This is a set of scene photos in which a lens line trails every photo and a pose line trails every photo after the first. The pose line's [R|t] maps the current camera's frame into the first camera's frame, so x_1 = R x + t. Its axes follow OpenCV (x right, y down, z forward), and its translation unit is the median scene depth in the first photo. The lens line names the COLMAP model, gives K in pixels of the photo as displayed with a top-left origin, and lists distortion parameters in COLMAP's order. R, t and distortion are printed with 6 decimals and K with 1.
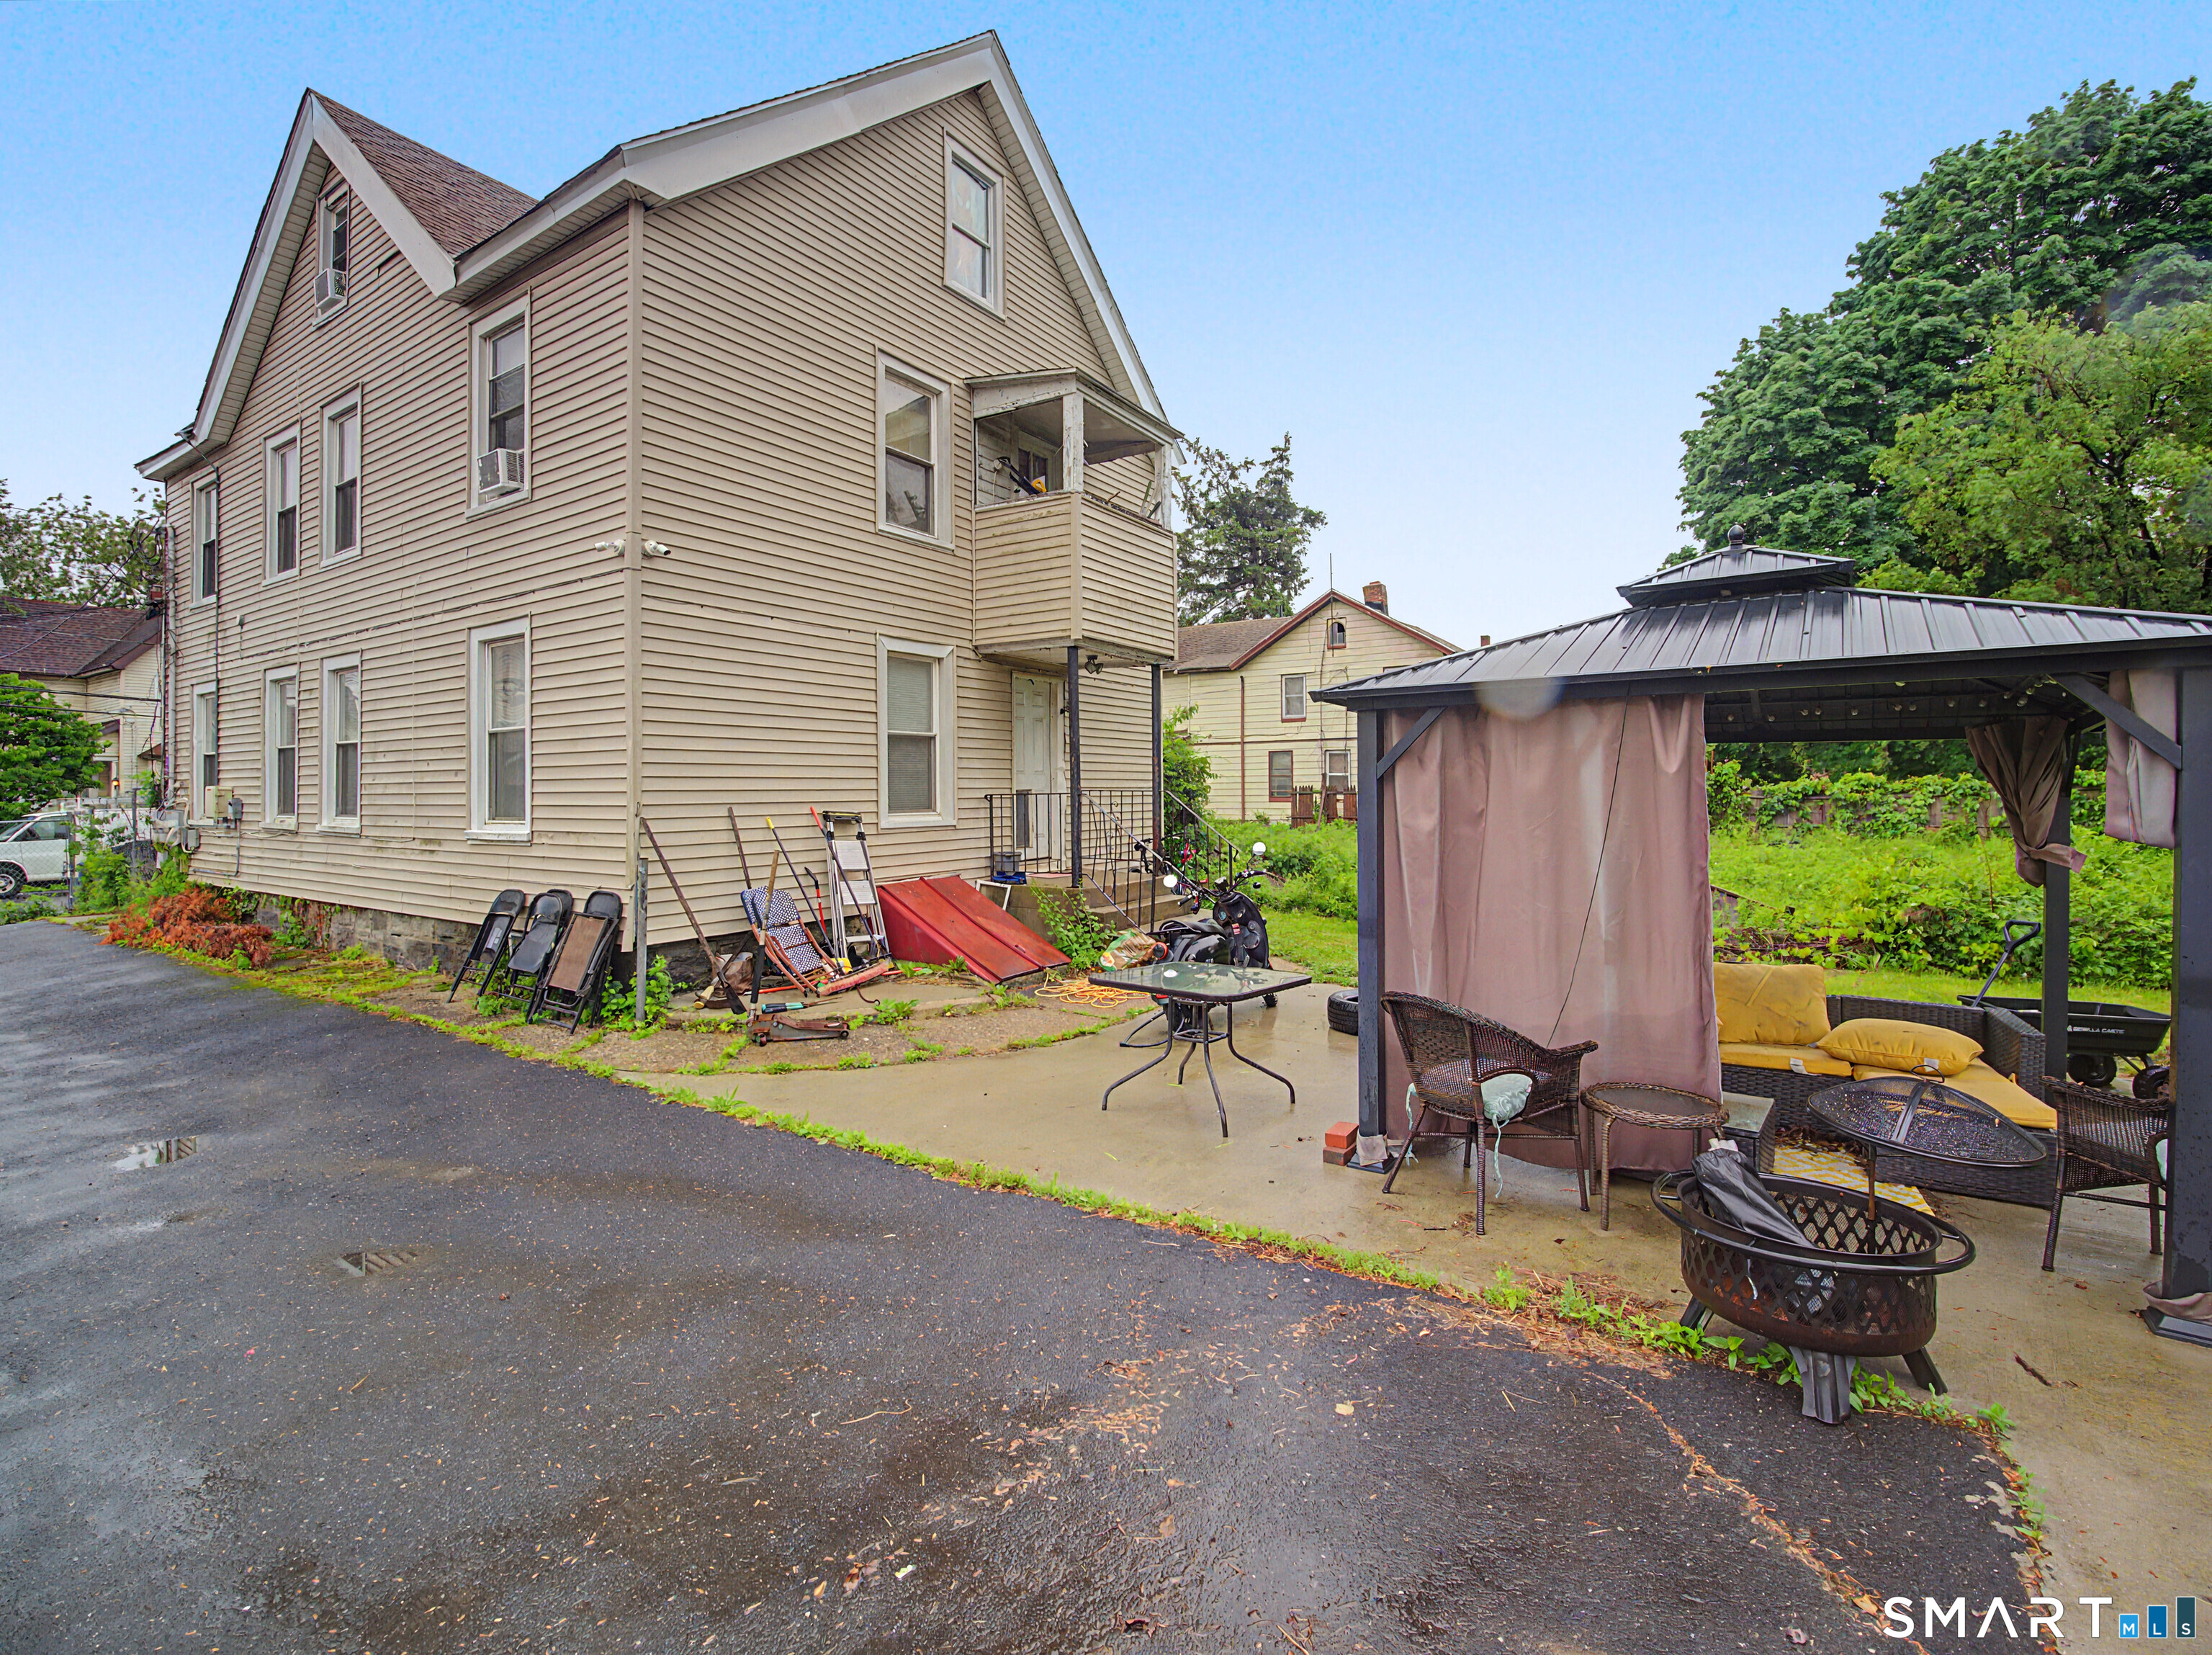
lens RADIAL K [[1003.1, 0, 1103.6], [0, 1003.1, 790.2], [0, 0, 1]] dist [-0.033491, -0.000186]
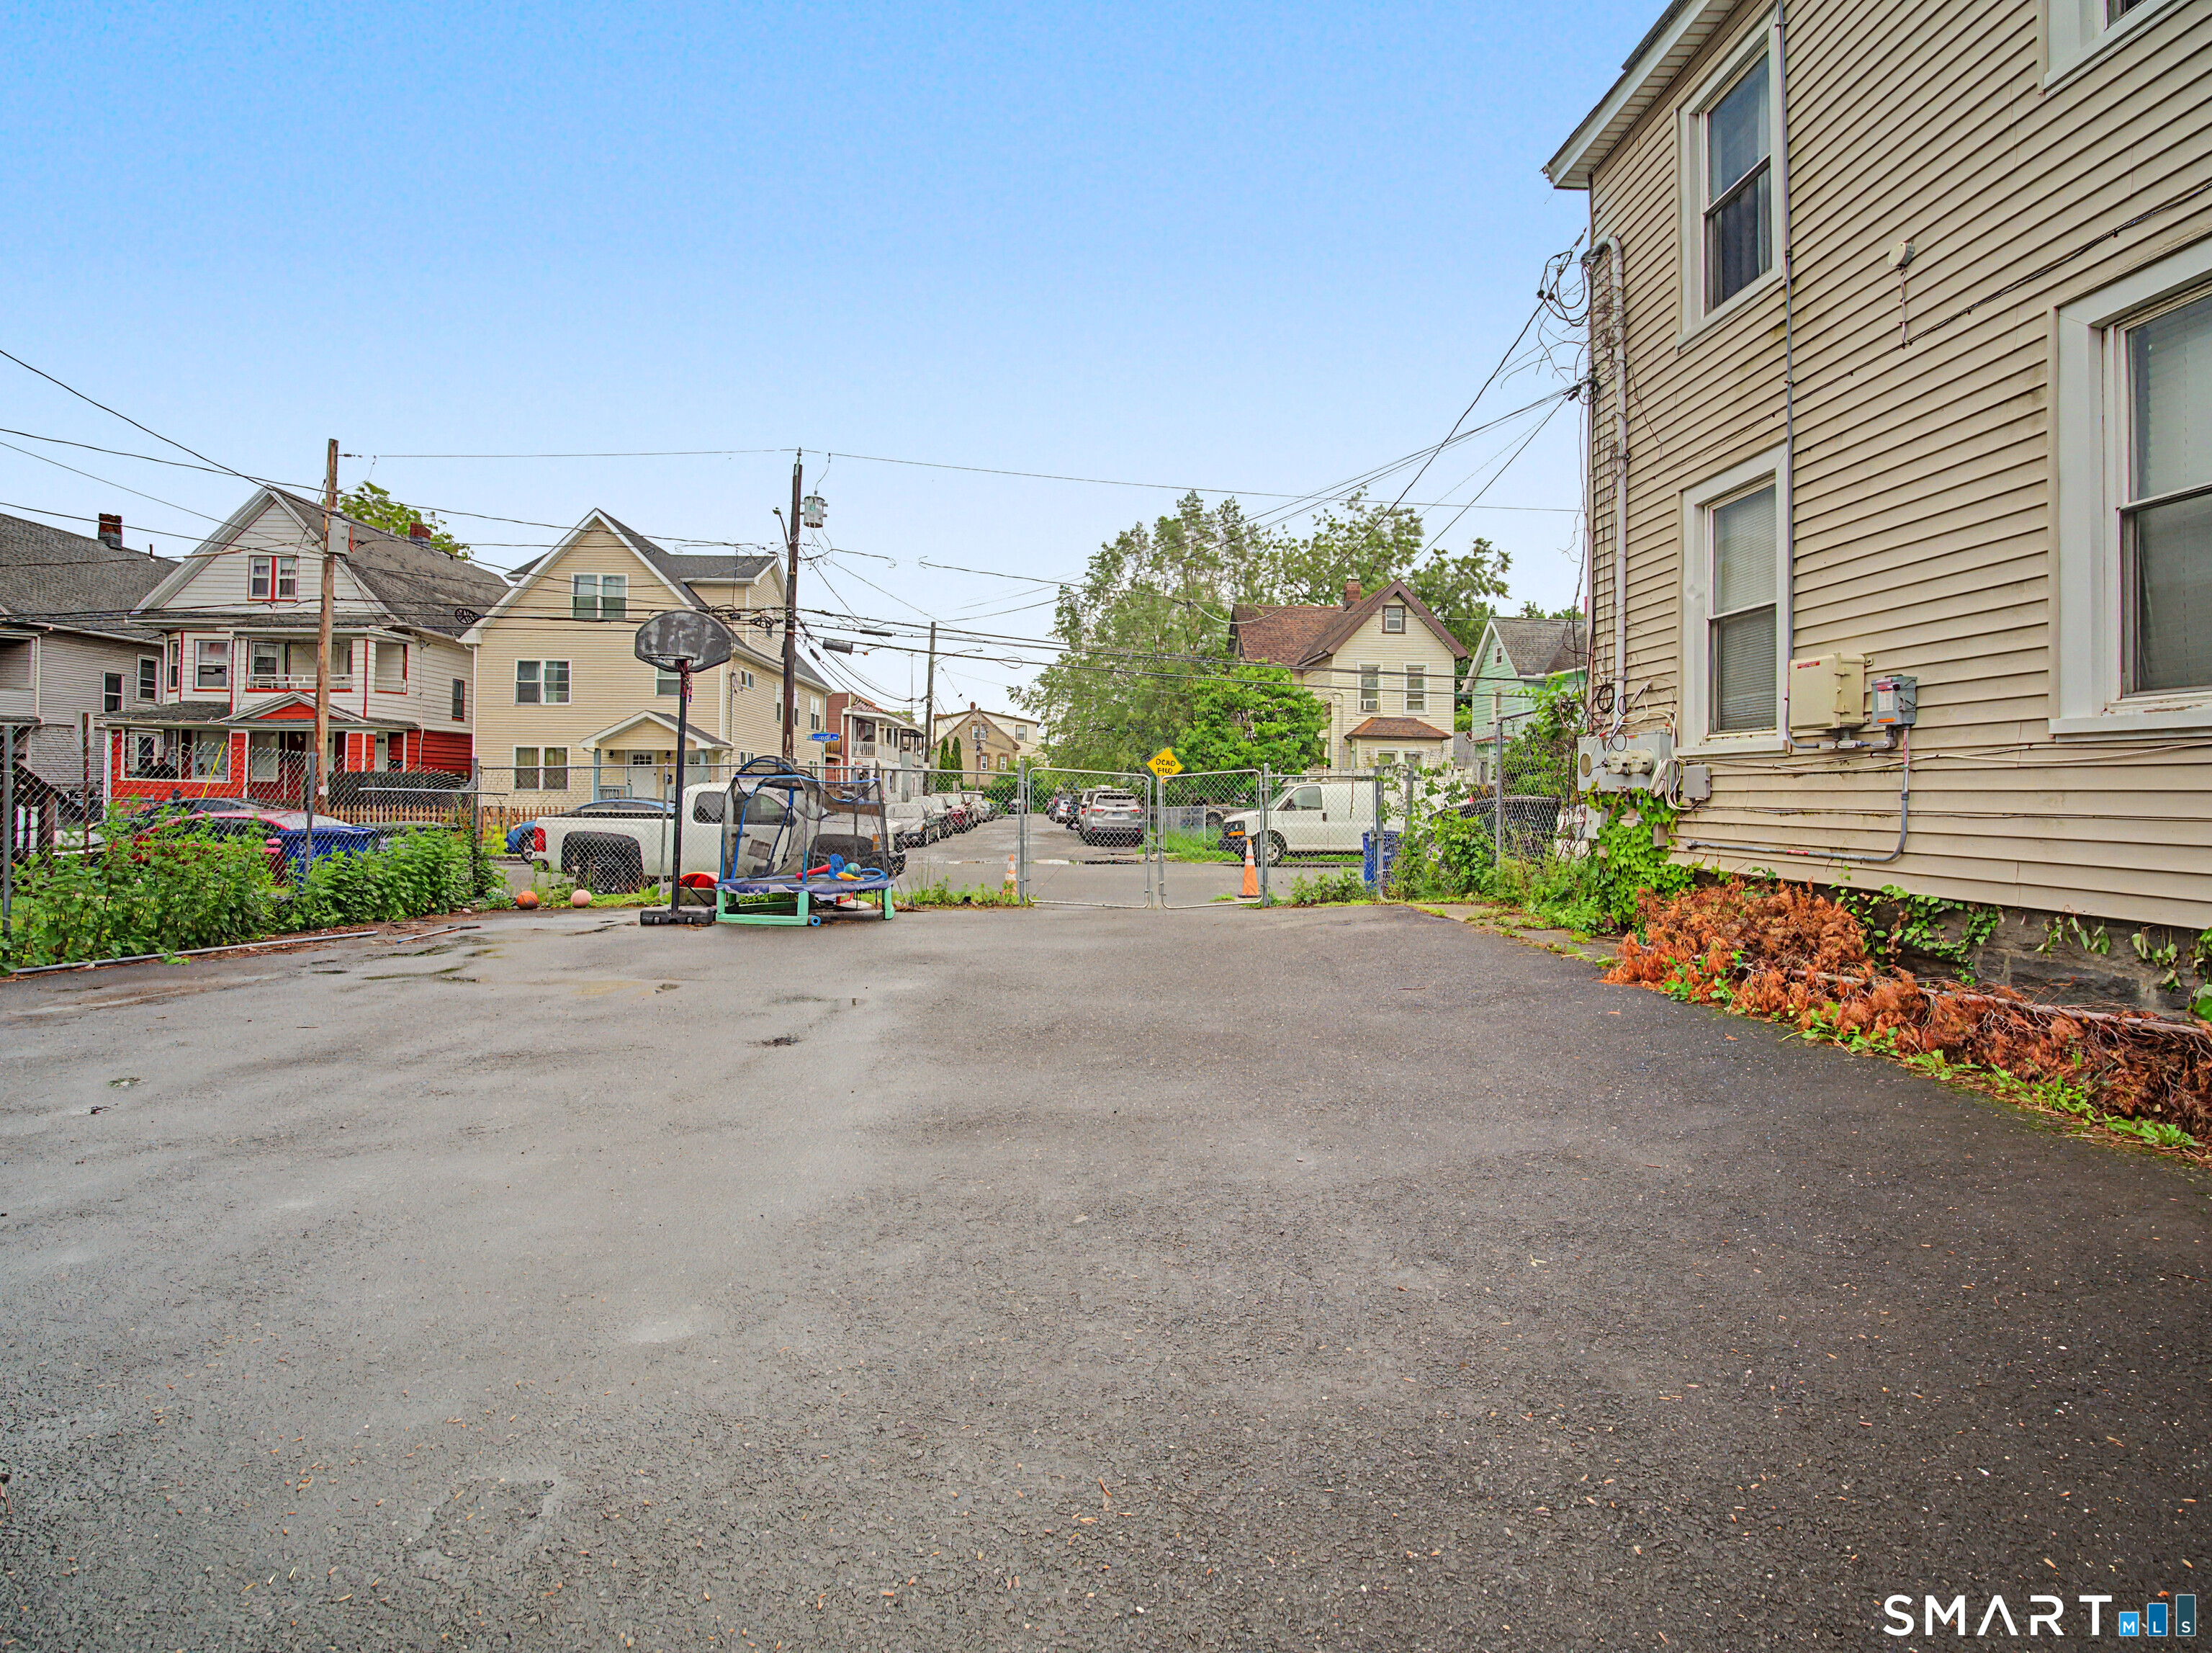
lens RADIAL K [[1003.1, 0, 1103.6], [0, 1003.1, 789.2], [0, 0, 1]] dist [-0.033491, -0.000186]
pose [[0.578098, 0.014906, -0.815831, -0.615534], [-0.023752, 0.999717, 0.001435, 0.054069], [0.815622, 0.018548, 0.578288, 0.401109]]
